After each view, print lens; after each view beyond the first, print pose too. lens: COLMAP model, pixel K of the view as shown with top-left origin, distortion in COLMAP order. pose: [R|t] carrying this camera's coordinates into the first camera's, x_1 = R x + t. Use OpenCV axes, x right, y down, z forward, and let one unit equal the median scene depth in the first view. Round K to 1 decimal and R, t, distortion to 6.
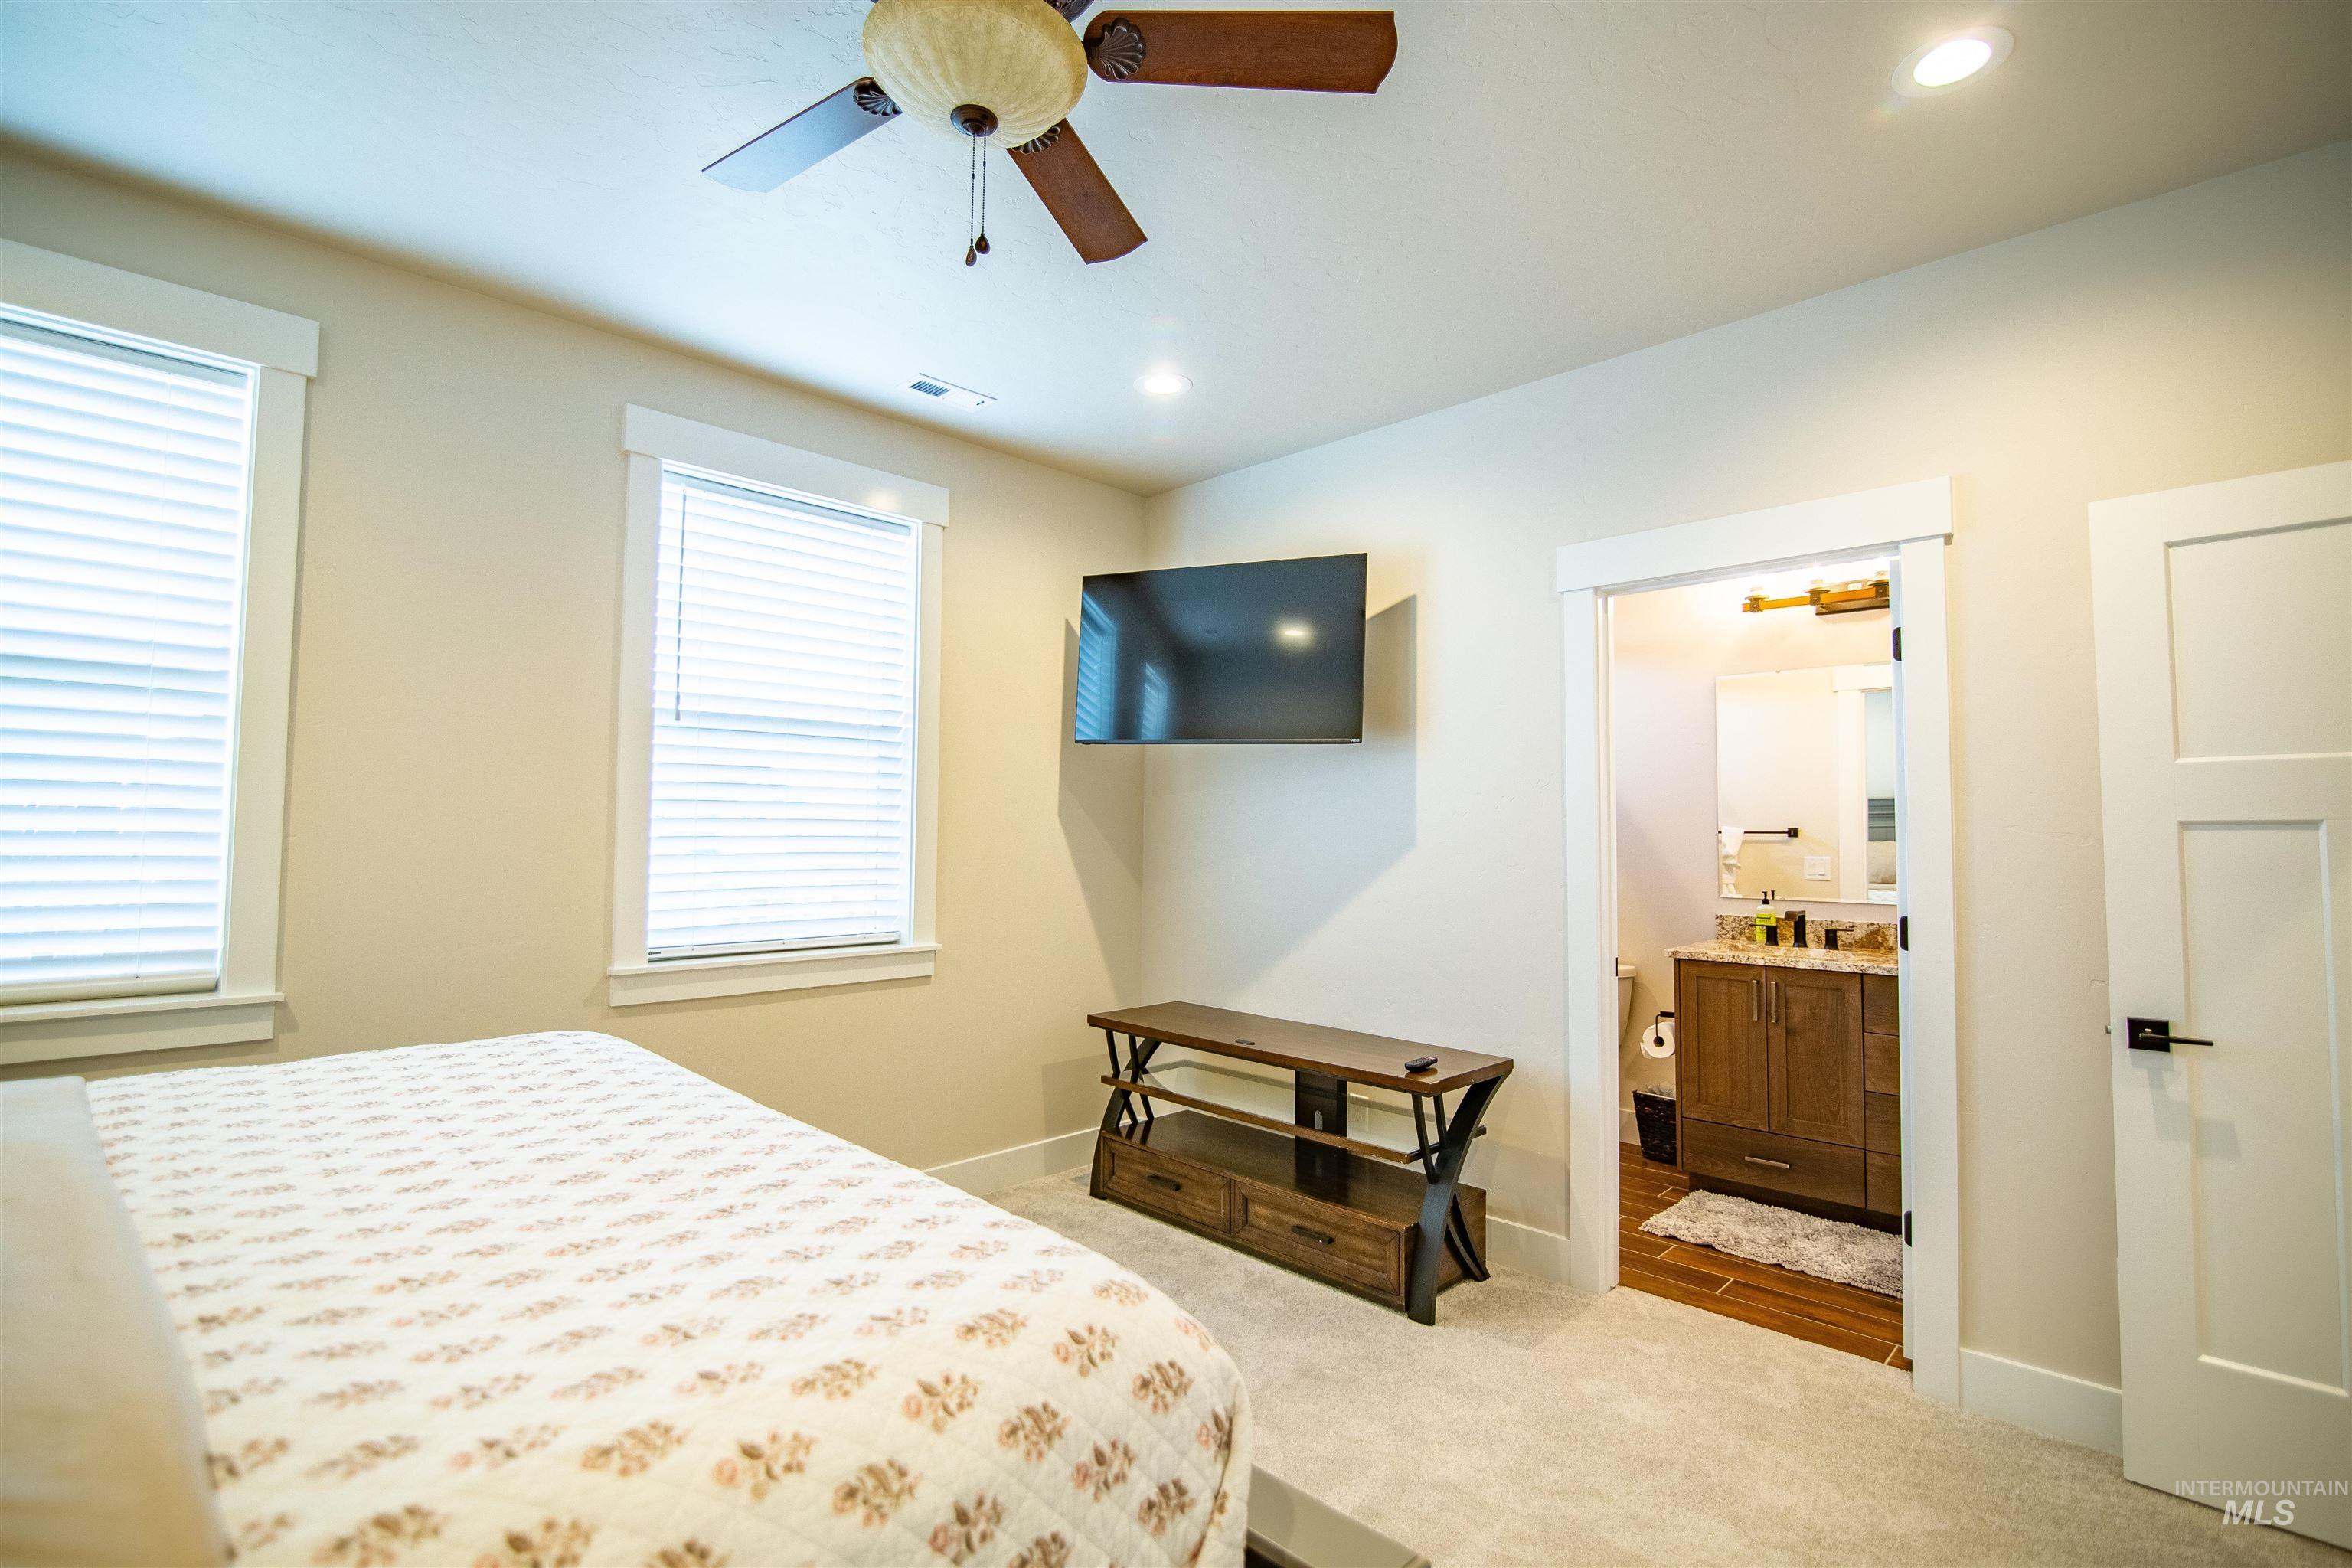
lens RADIAL K [[1093.0, 0, 1176.0], [0, 1093.0, 784.0], [0, 0, 1]] dist [-0.012157, -0.000475]
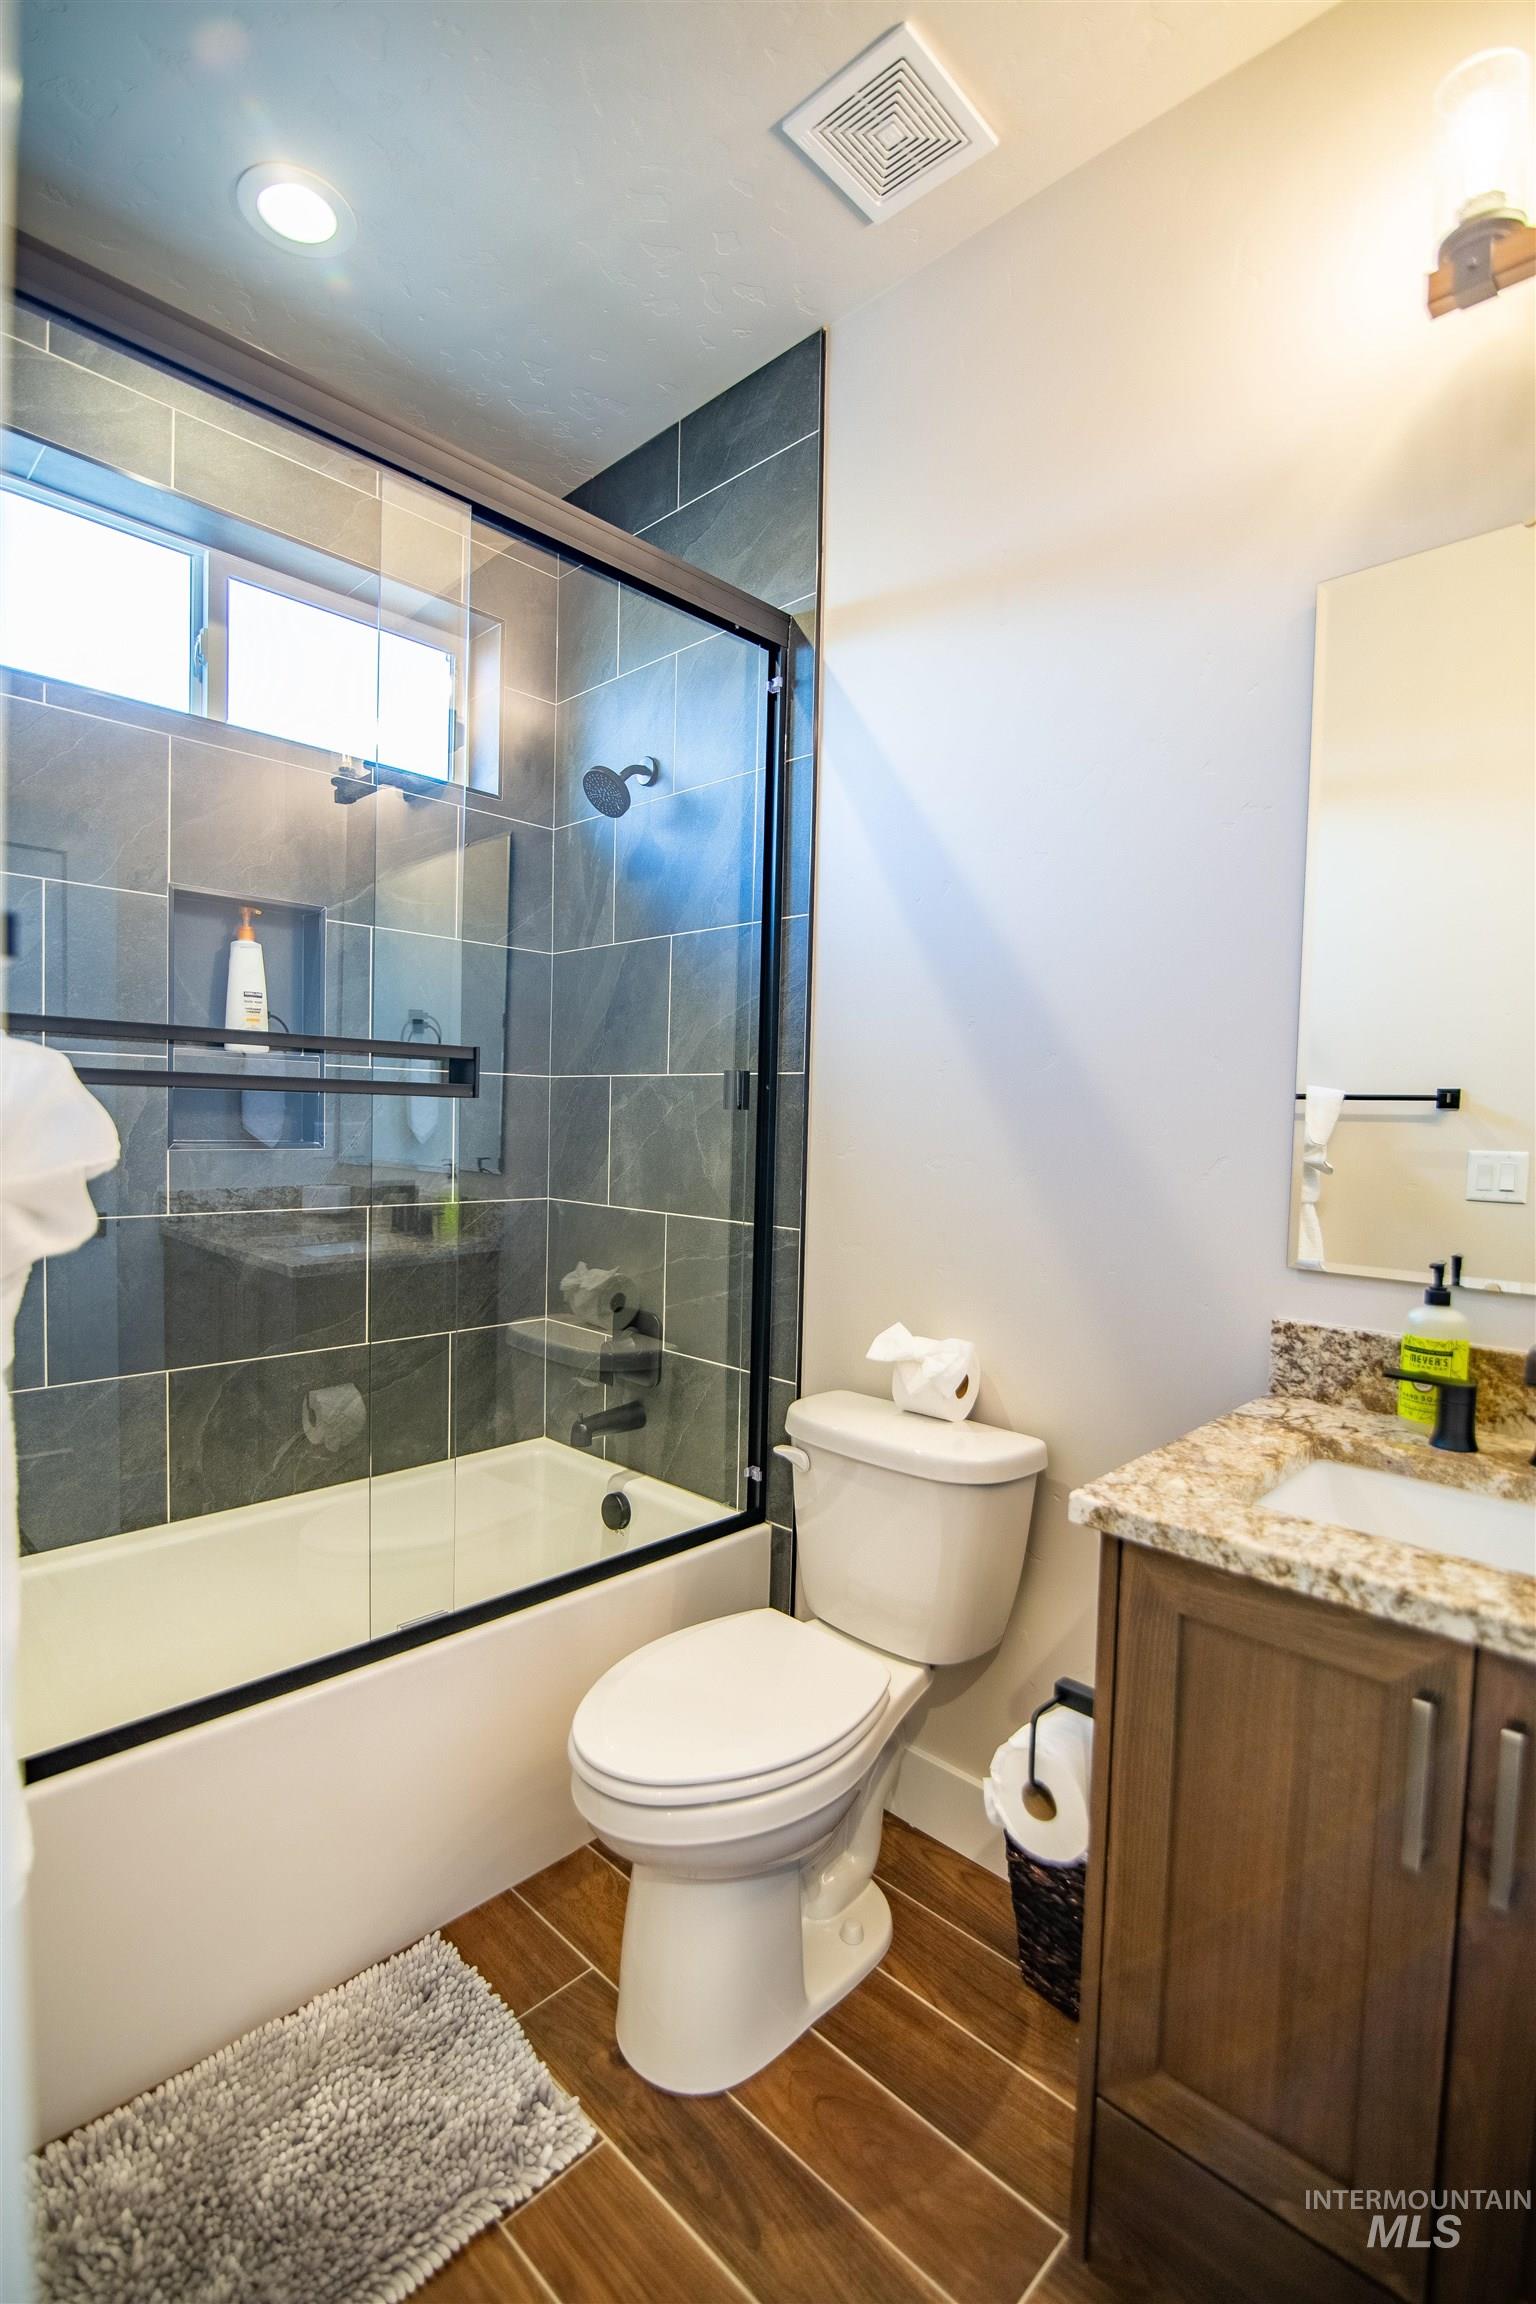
lens RADIAL K [[1070.7, 0, 767.3], [0, 1070.7, 1169.8], [0, 0, 1]] dist [-0.012157, -0.000475]
pose [[0.999706, 0.021268, 0.011679, 0.353306], [-0.022334, 0.994700, 0.100366, 0.047056], [-0.009482, -0.100597, 0.994882, 0.716898]]
